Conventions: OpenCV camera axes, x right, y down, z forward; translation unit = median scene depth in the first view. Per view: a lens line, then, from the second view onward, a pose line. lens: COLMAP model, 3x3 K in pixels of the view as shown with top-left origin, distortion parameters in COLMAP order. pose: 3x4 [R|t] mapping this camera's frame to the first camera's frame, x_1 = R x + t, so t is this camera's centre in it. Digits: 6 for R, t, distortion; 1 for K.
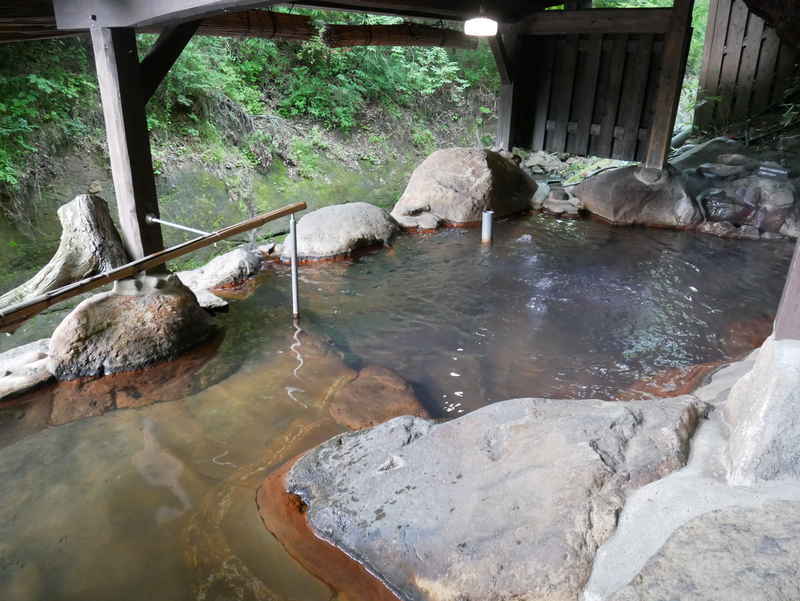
lens RADIAL K [[611.5, 0, 400.2], [0, 611.5, 300.1], [0, 0, 1]] dist [-0.004380, -0.000714]
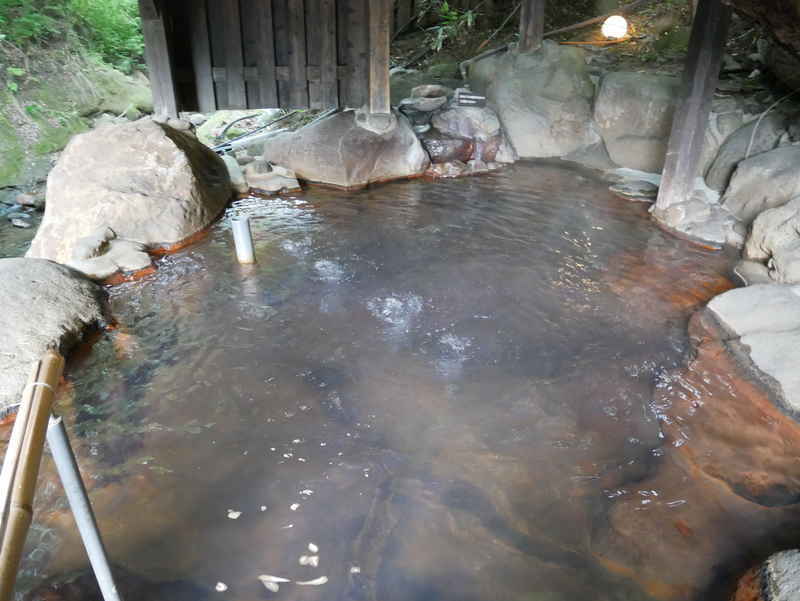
lens RADIAL K [[590.0, 0, 398.8], [0, 590.0, 299.2], [0, 0, 1]] dist [-0.031727, -0.000336]
pose [[0.713478, -0.335362, 0.615209, -0.129247], [0.278709, 0.941404, 0.189949, -0.120596], [-0.642862, 0.035940, 0.765139, 0.383305]]
